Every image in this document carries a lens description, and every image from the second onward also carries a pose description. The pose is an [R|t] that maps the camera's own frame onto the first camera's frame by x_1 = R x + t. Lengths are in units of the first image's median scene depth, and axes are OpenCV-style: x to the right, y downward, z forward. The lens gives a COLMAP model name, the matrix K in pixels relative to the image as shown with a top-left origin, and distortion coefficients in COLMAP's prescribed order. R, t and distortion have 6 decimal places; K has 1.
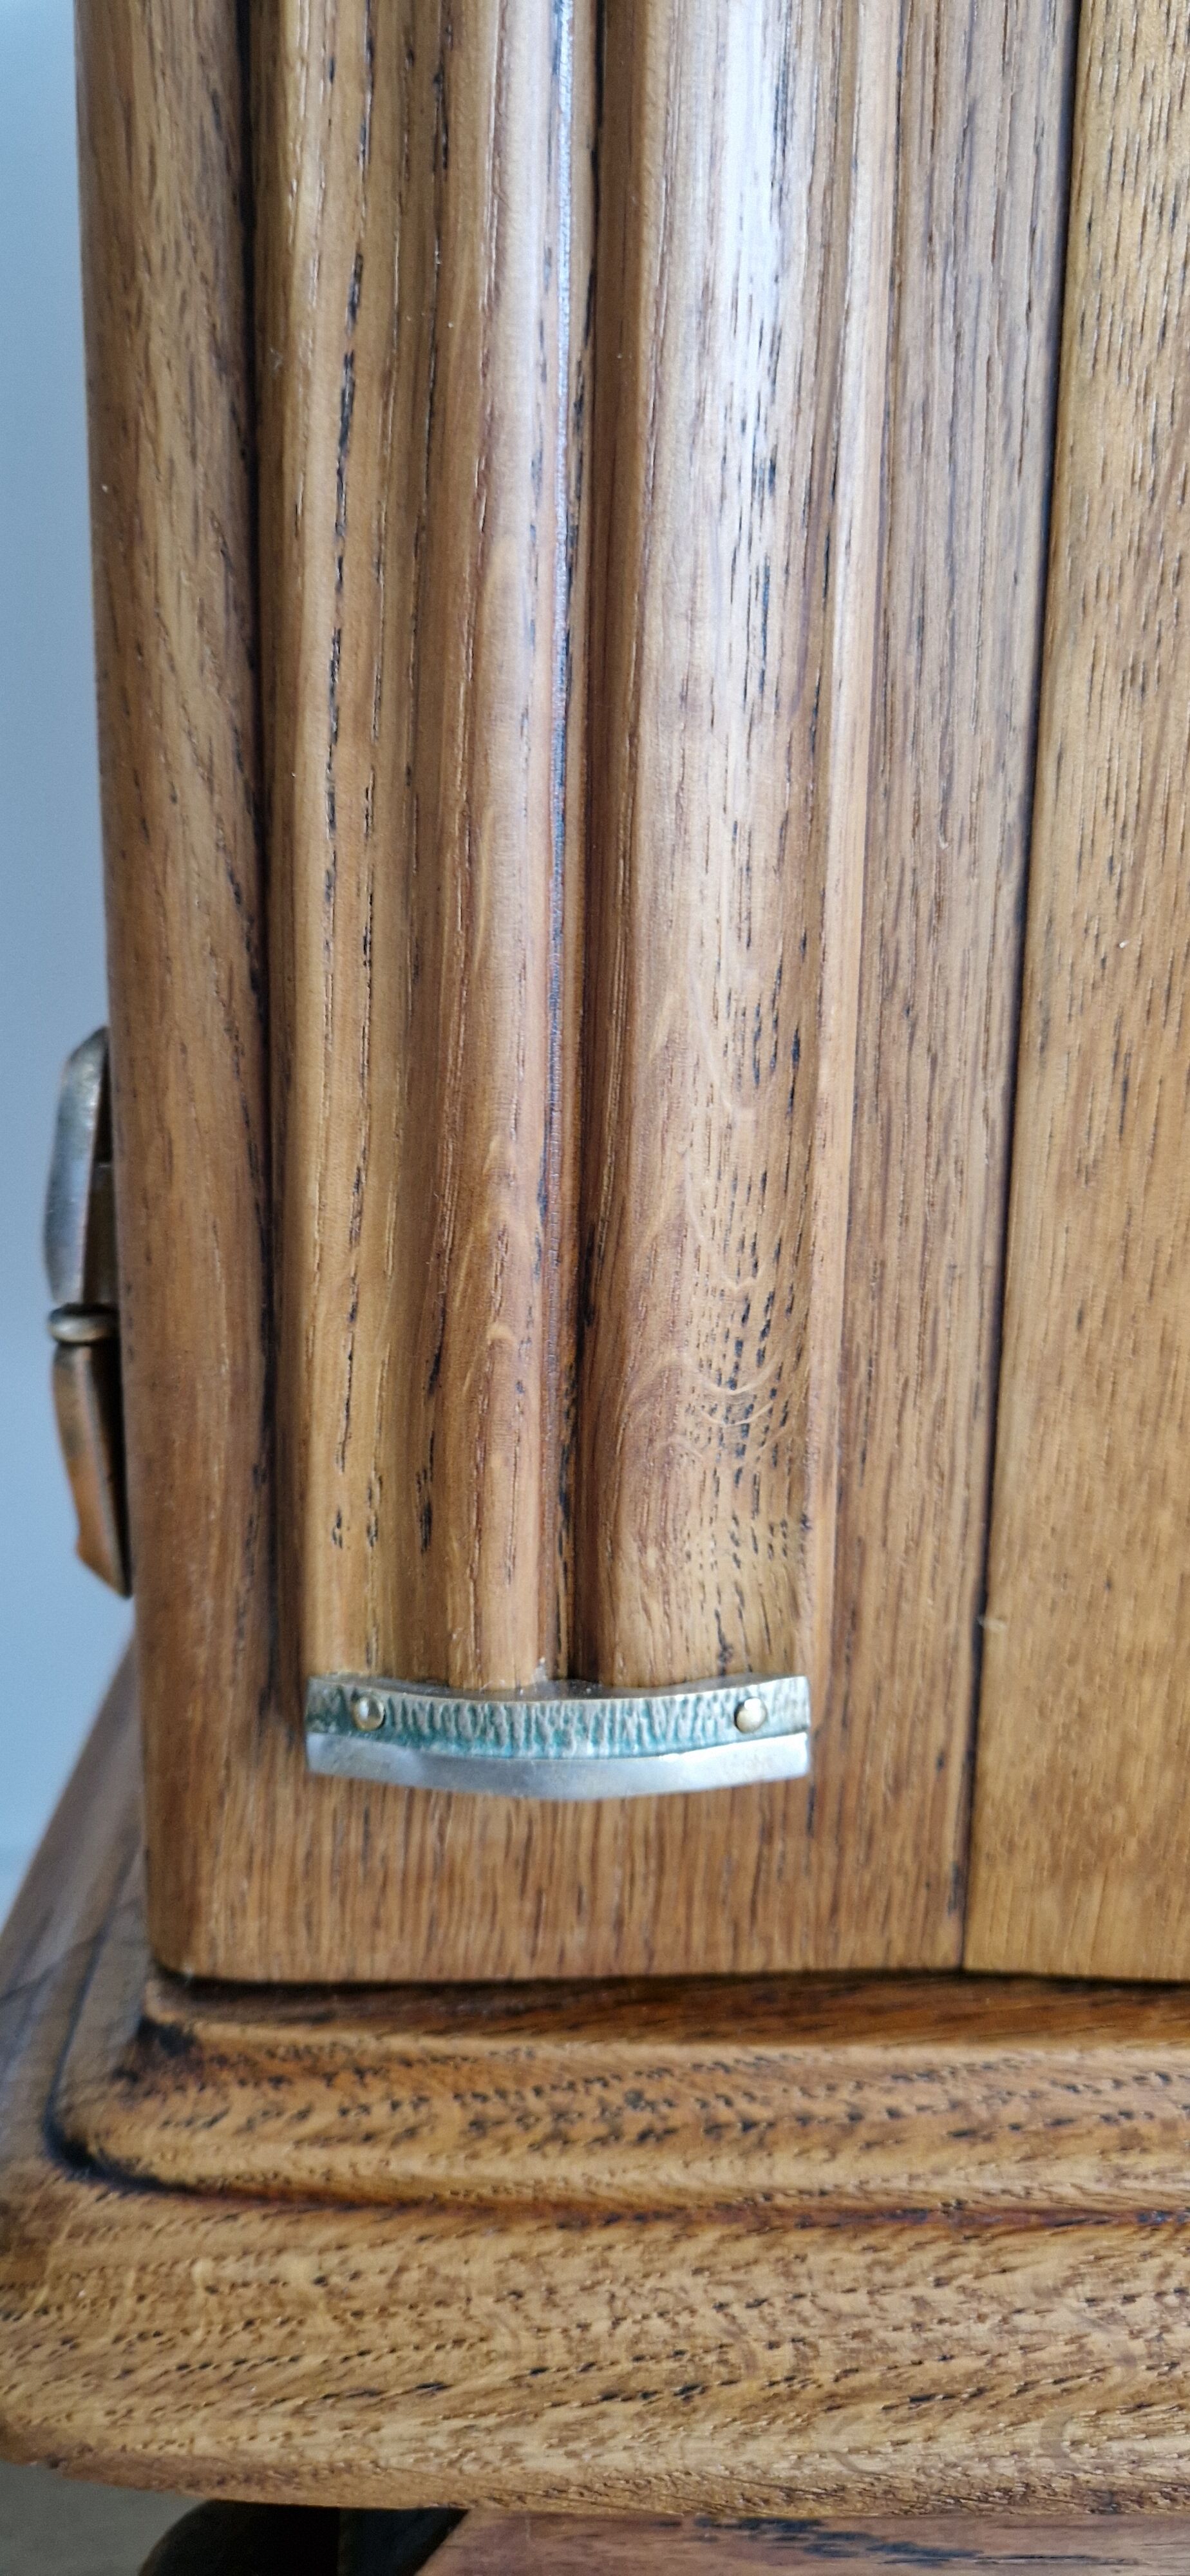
lens RADIAL K [[1756.1, 0, 639.6], [0, 1756.1, 1334.7], [0, 0, 1]] dist [0.066589, -0.068530]
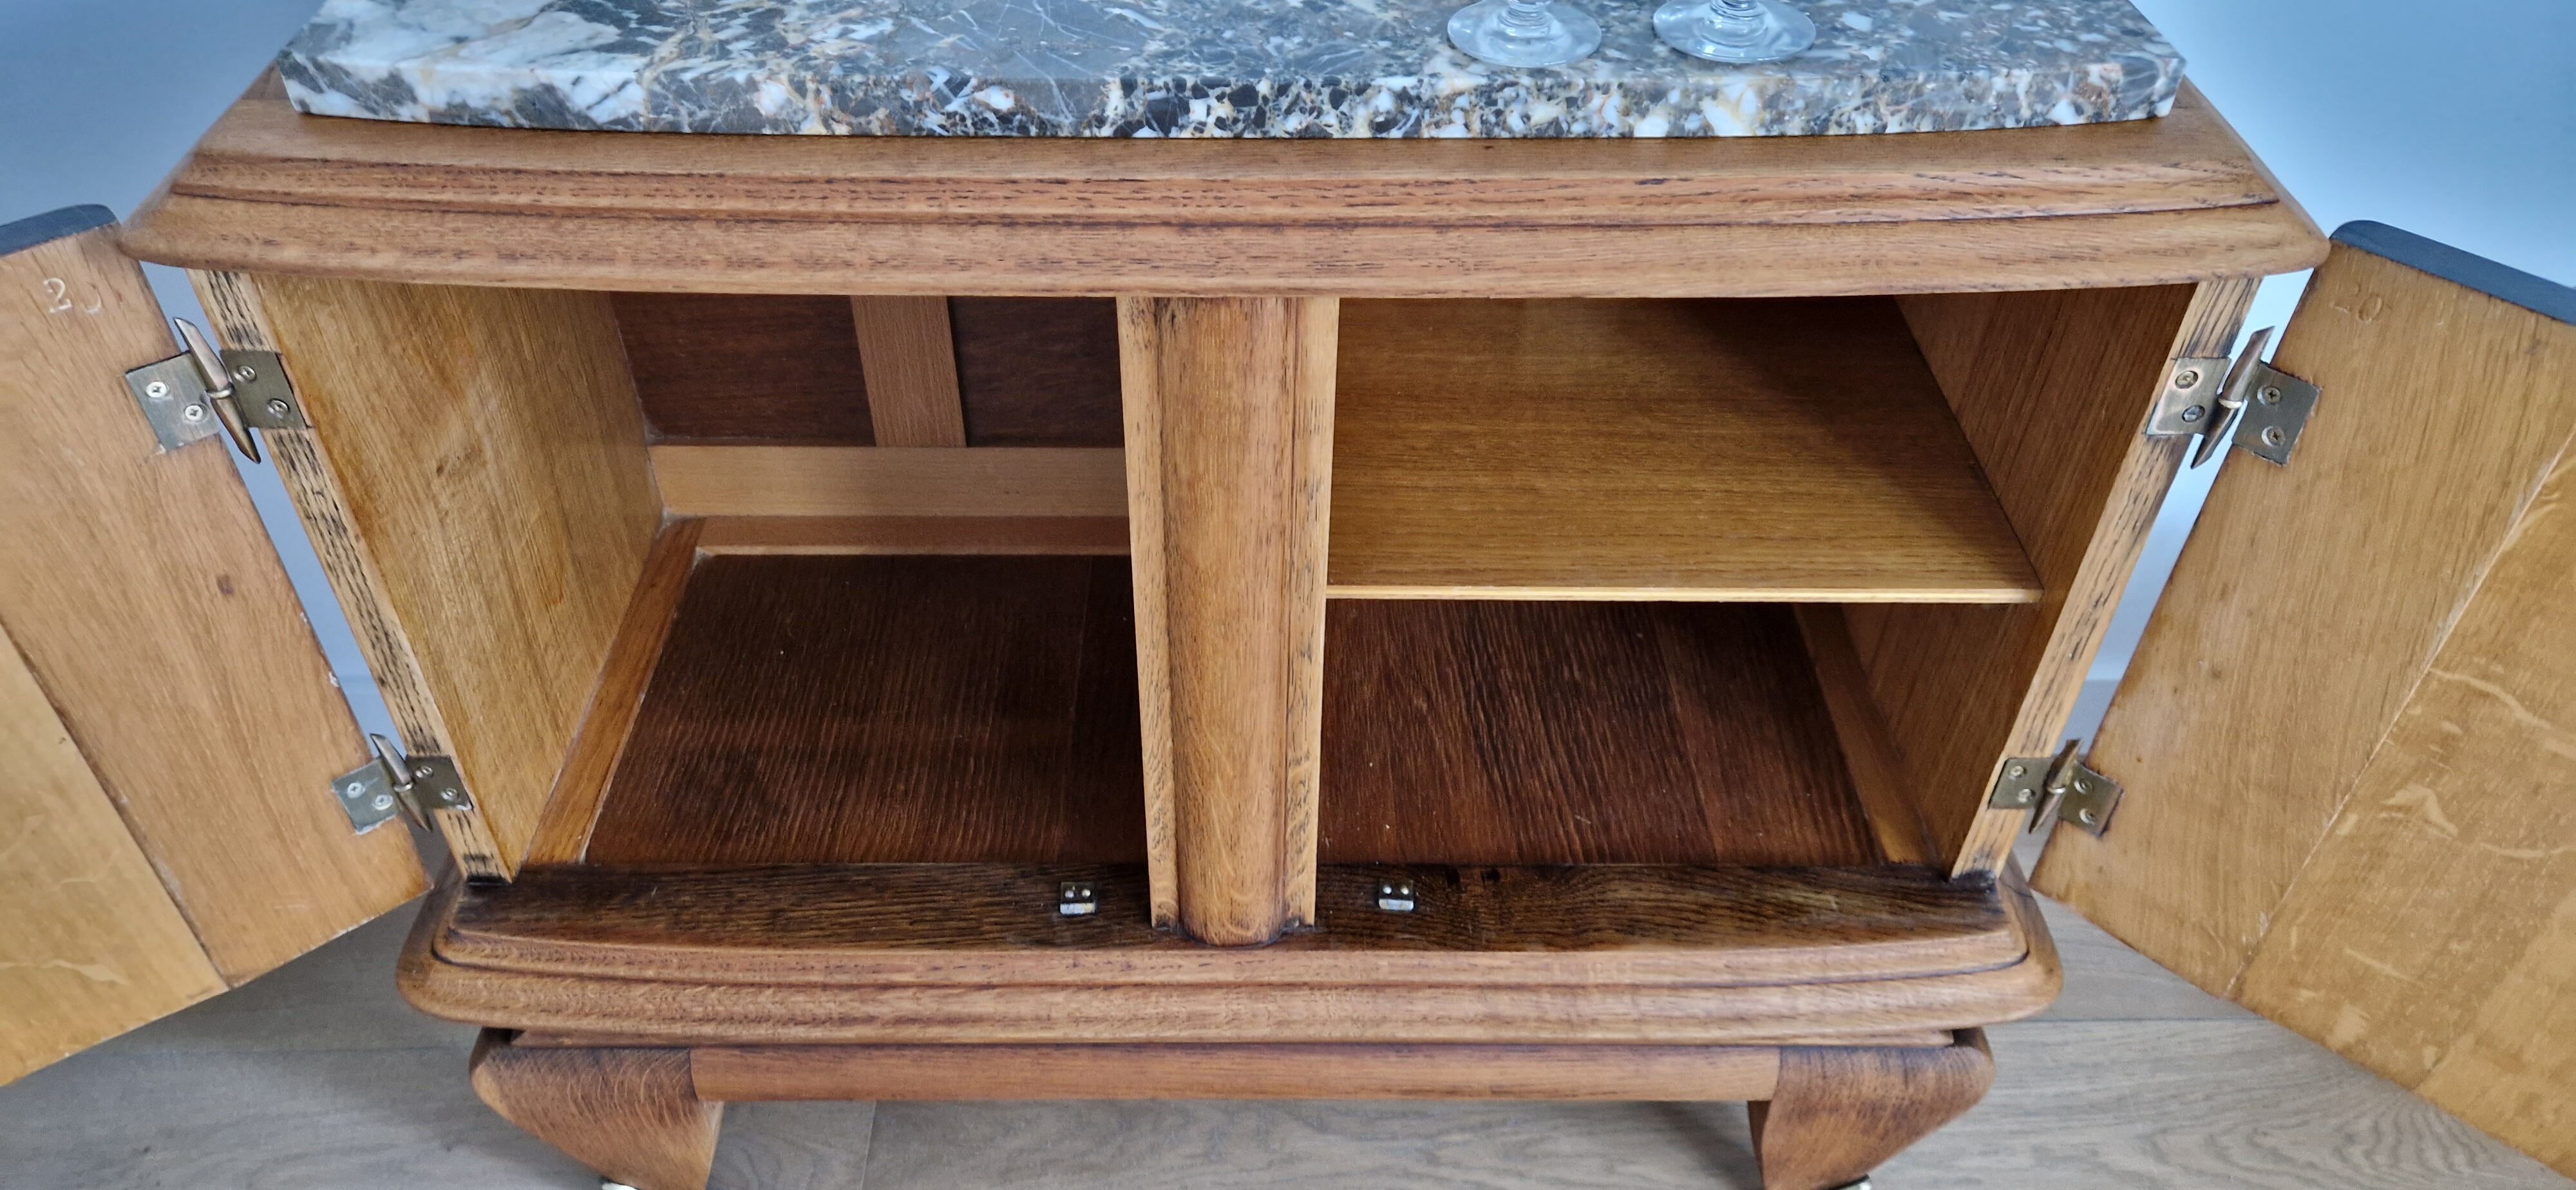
lens RADIAL K [[1756.1, 0, 1267.0], [0, 1756.1, 592.4], [0, 0, 1]] dist [0.066589, -0.068530]
pose [[0.996520, 0.048193, -0.068008, 2.161539], [-0.007306, 0.863270, 0.504690, -2.766526], [0.083031, -0.502437, 0.860618, -2.361643]]
